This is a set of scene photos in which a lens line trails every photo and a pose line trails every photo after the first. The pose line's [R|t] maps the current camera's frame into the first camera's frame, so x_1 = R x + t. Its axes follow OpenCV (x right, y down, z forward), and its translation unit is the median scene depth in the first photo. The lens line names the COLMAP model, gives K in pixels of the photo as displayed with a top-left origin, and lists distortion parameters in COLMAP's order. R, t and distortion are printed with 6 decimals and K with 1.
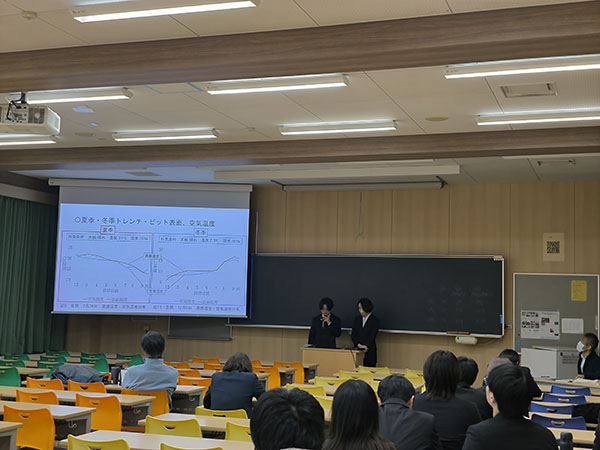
lens RADIAL K [[840.3, 0, 298.1], [0, 840.3, 232.9], [0, 0, 1]] dist [0.308639, -1.025979]
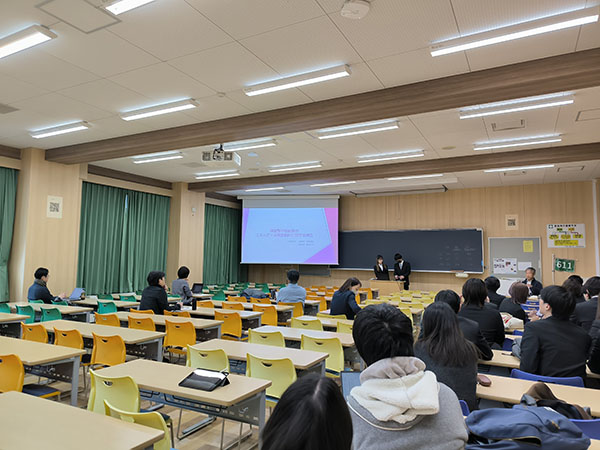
lens RADIAL K [[414.6, 0, 300.0], [0, 414.6, 225.0], [0, 0, 1]] dist [0.085839, -0.062993]
pose [[0.989899, -0.028319, -0.138914, -0.017770], [0.028264, 0.999598, -0.002371, 0.013219], [0.138925, -0.001579, 0.990302, 0.077767]]
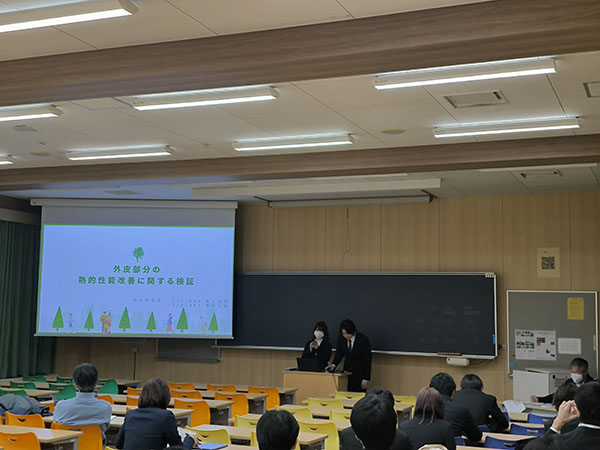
lens RADIAL K [[840.3, 0, 298.1], [0, 840.3, 232.9], [0, 0, 1]] dist [0.308639, -1.025979]
pose [[0.998553, -0.014279, -0.051849, 0.079502], [0.013558, 0.999807, -0.014221, -0.007359], [0.052042, 0.013497, 0.998554, 0.043874]]
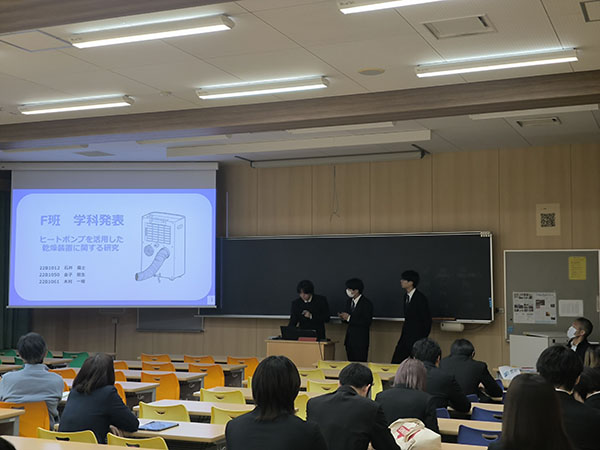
lens RADIAL K [[840.3, 0, 298.1], [0, 840.3, 232.9], [0, 0, 1]] dist [0.308639, -1.025979]
pose [[0.997822, -0.030011, -0.058735, 0.102468], [0.031220, 0.999317, 0.019775, 0.005063], [0.058101, -0.021565, 0.998078, 0.112805]]
